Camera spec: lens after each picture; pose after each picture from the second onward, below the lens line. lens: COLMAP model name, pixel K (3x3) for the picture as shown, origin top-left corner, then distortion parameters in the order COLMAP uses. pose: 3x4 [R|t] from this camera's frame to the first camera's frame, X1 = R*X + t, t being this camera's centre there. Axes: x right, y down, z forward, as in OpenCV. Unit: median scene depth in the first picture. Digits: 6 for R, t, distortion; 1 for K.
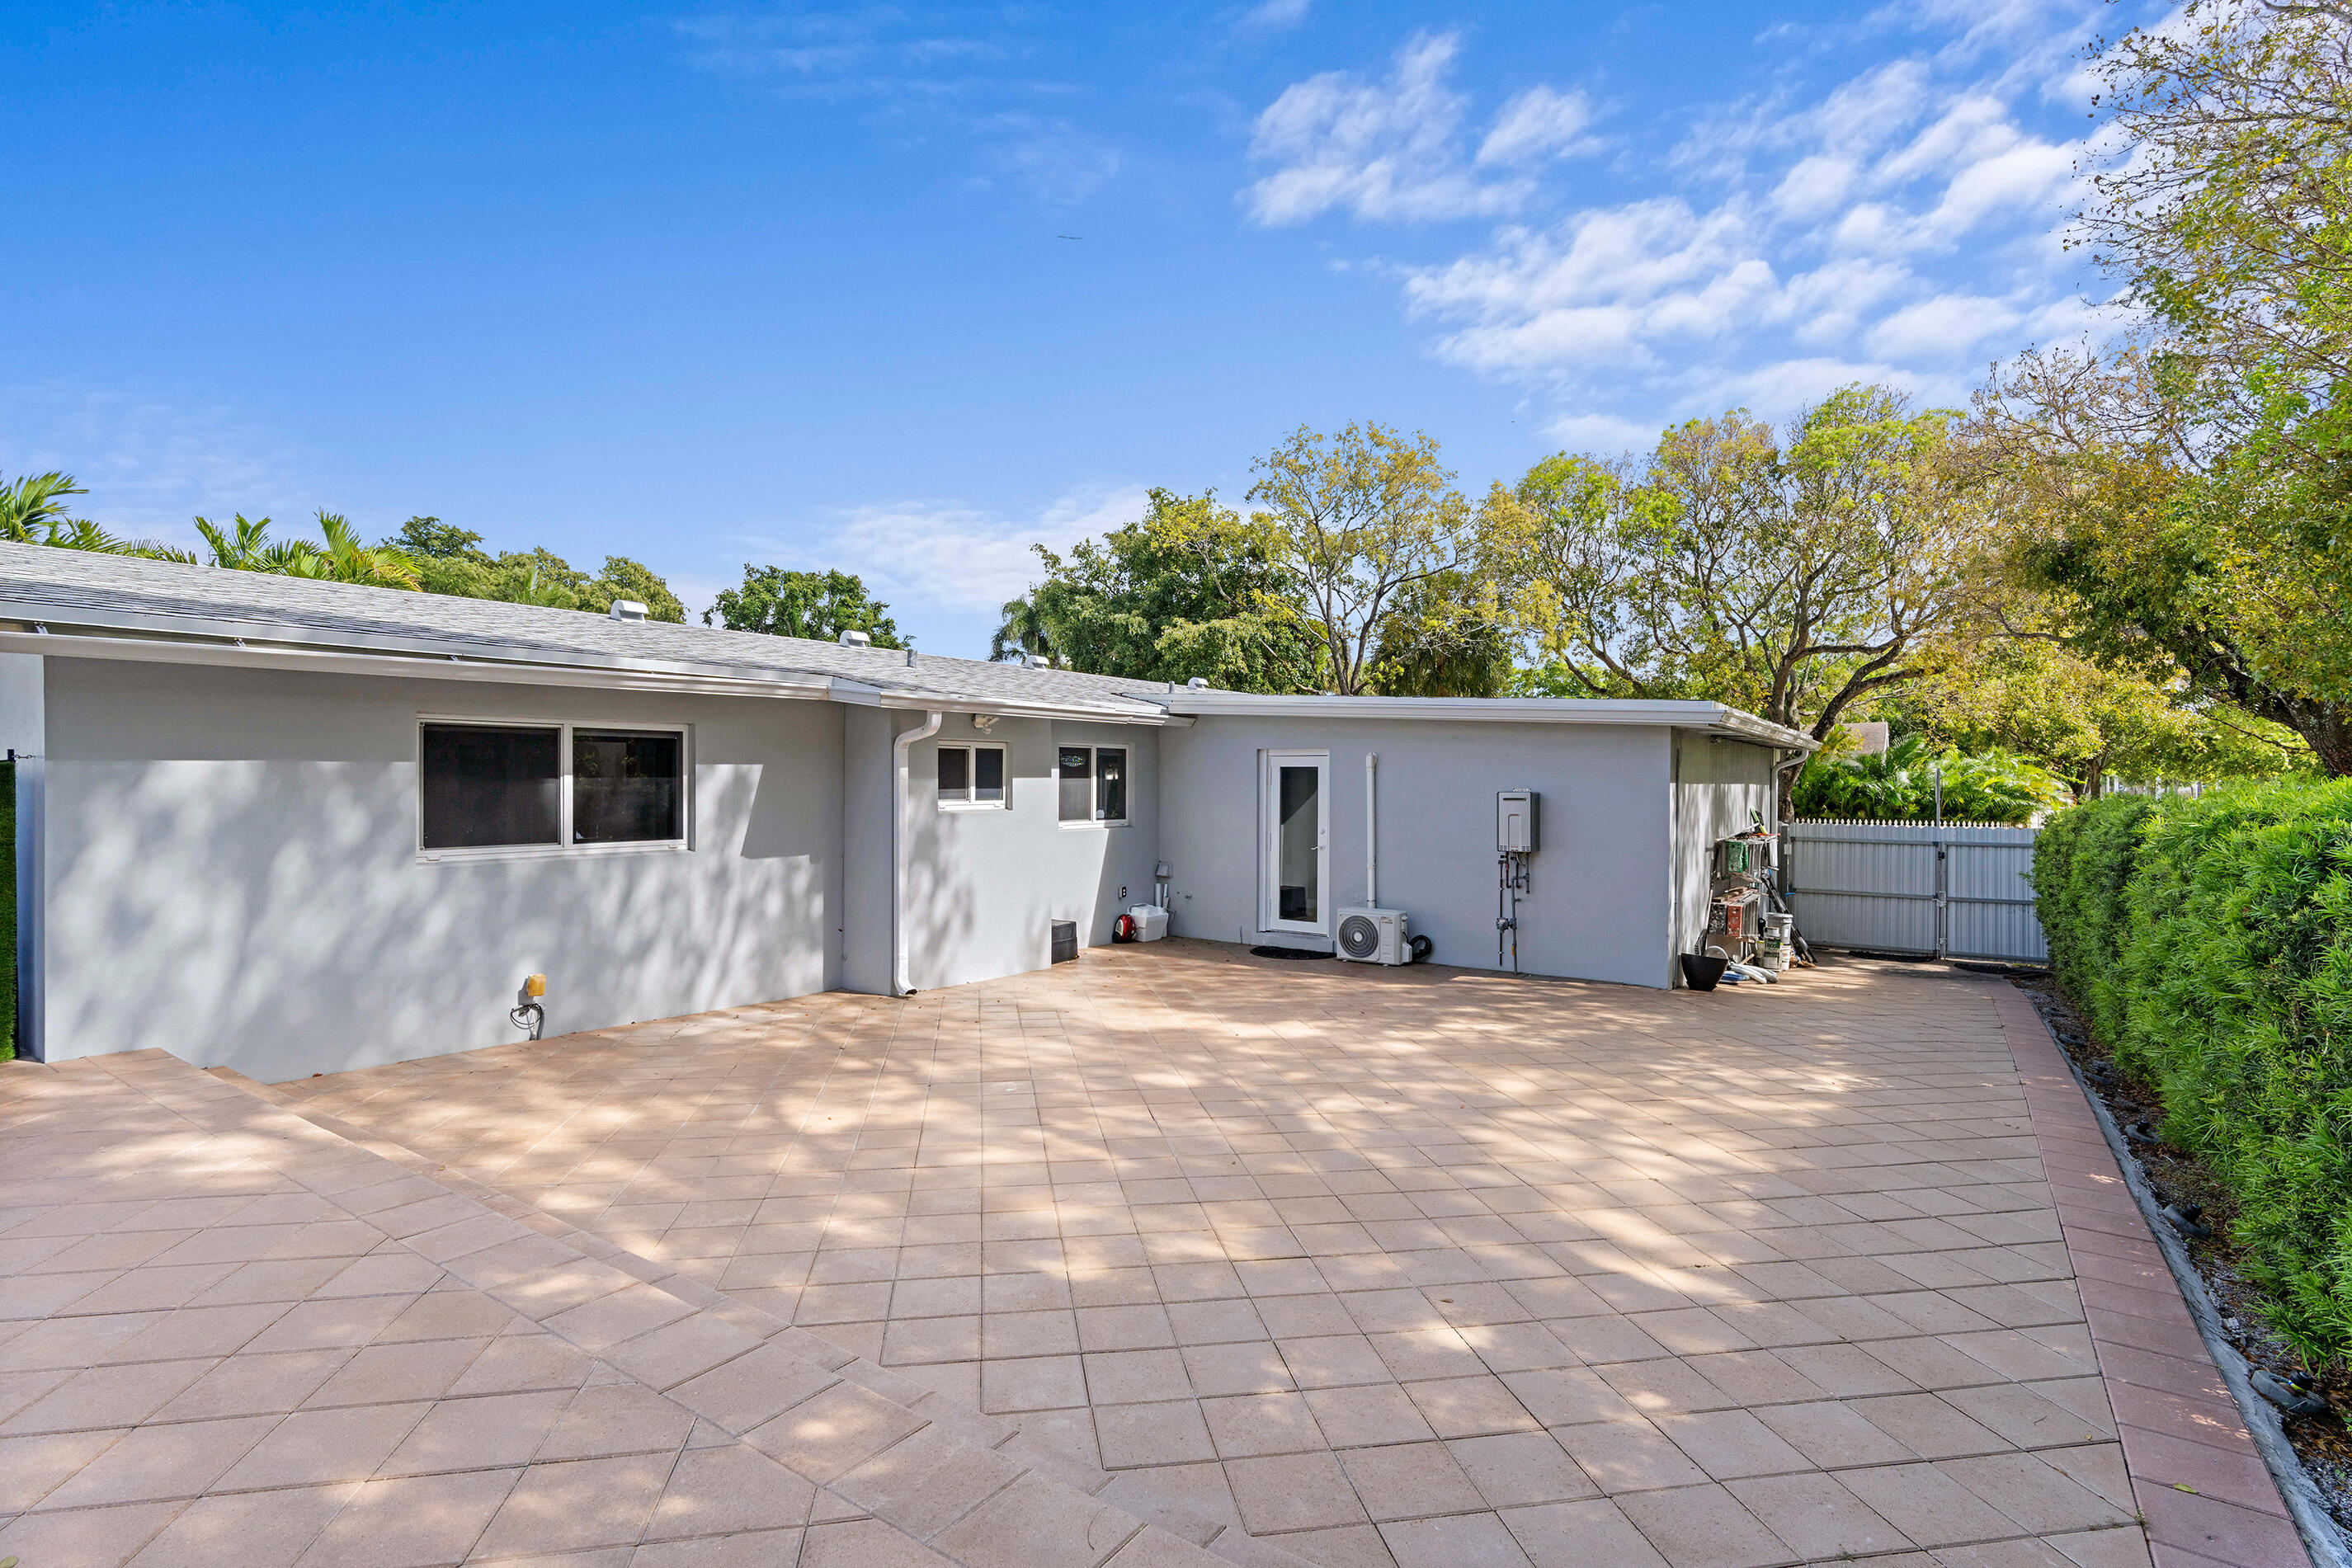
lens RADIAL K [[1171.6, 0, 1169.0], [0, 1171.6, 781.4], [0, 0, 1]] dist [-0.009517, 0.005649]
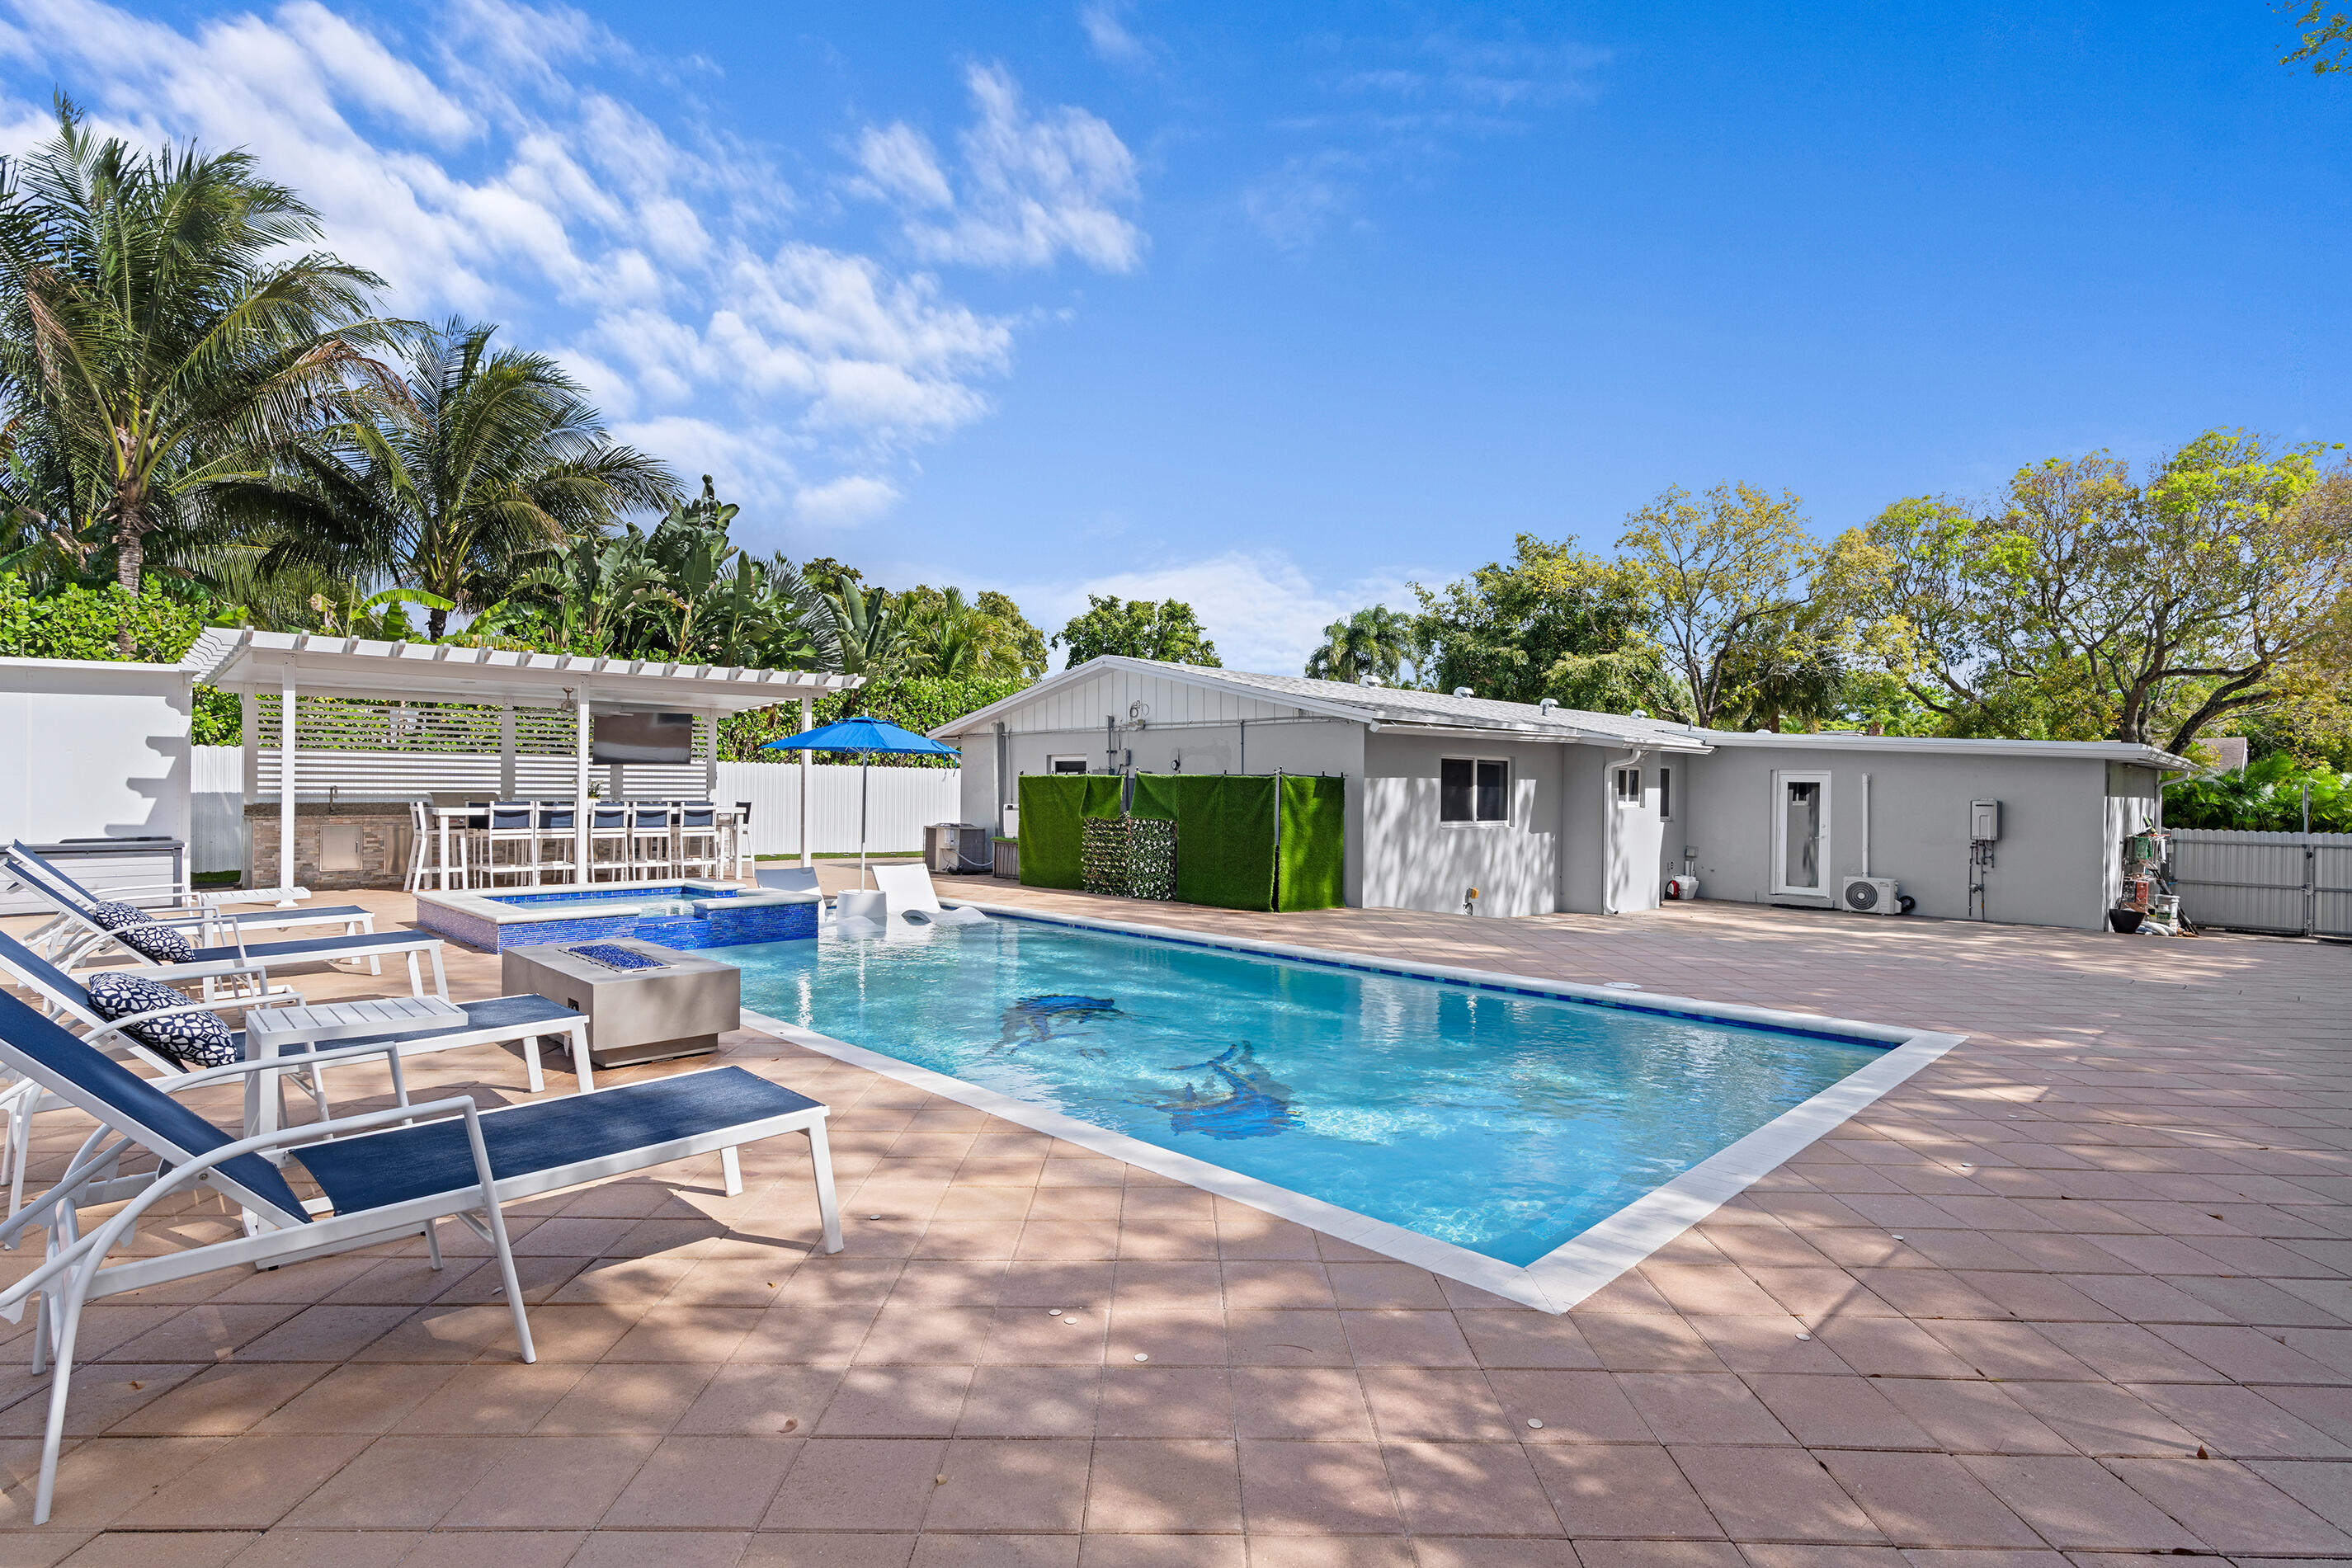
lens RADIAL K [[1171.6, 0, 1181.3], [0, 1171.6, 781.4], [0, 0, 1]] dist [-0.009517, 0.005649]
pose [[0.983097, 0.009783, -0.182822, -0.153416], [-0.010813, 0.999931, -0.004636, 0.000697], [0.182764, 0.006534, 0.983135, -0.231157]]
